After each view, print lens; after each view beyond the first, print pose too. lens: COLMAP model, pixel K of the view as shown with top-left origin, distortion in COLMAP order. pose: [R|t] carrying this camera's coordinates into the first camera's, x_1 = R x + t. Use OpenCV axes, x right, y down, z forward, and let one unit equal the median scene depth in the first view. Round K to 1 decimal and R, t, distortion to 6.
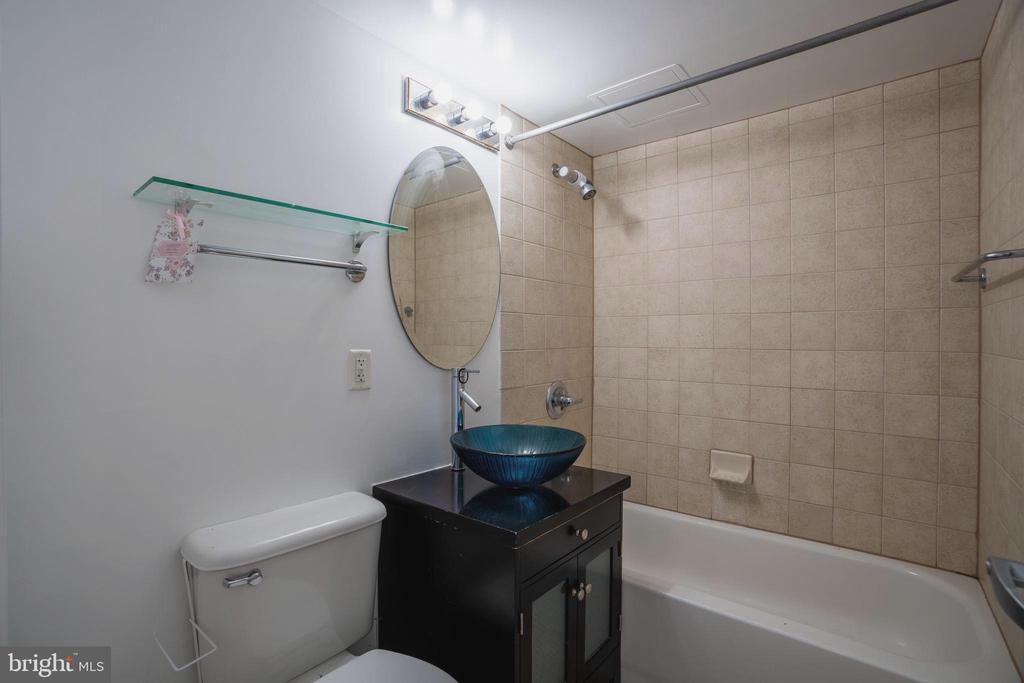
lens RADIAL K [[470.1, 0, 509.1], [0, 470.1, 342.0], [0, 0, 1]] dist [-0.065931, 0.020702]
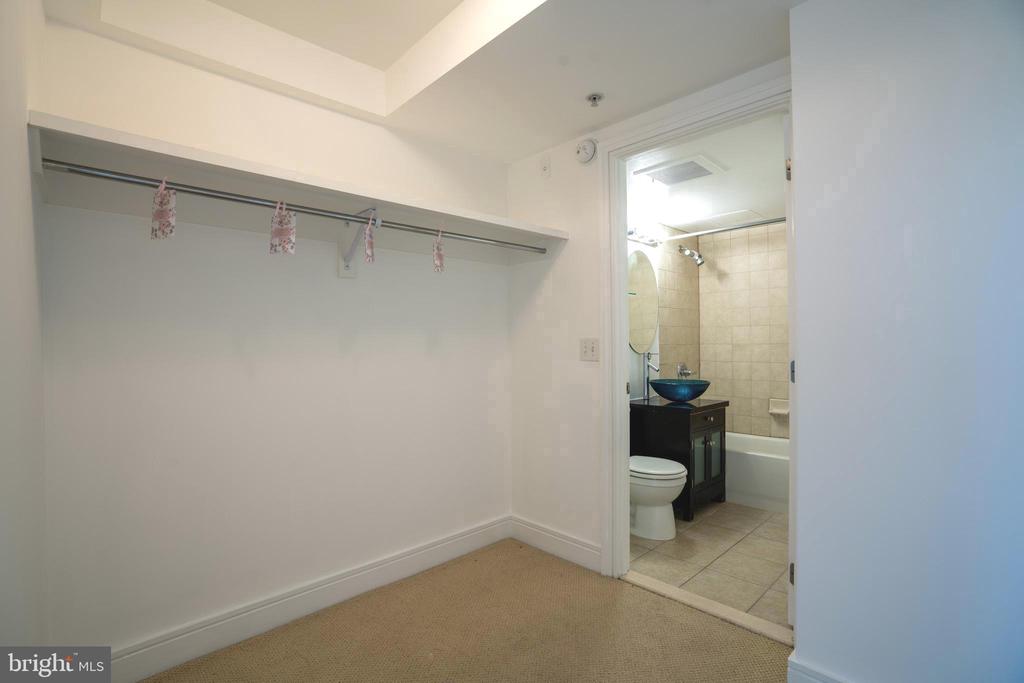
lens RADIAL K [[470.1, 0, 513.9], [0, 470.1, 341.9], [0, 0, 1]] dist [-0.065931, 0.020702]
pose [[0.992867, -0.008624, -0.118915, -0.345442], [0.007066, 0.999884, -0.013512, 0.022700], [0.119017, 0.012576, 0.992813, -0.923047]]
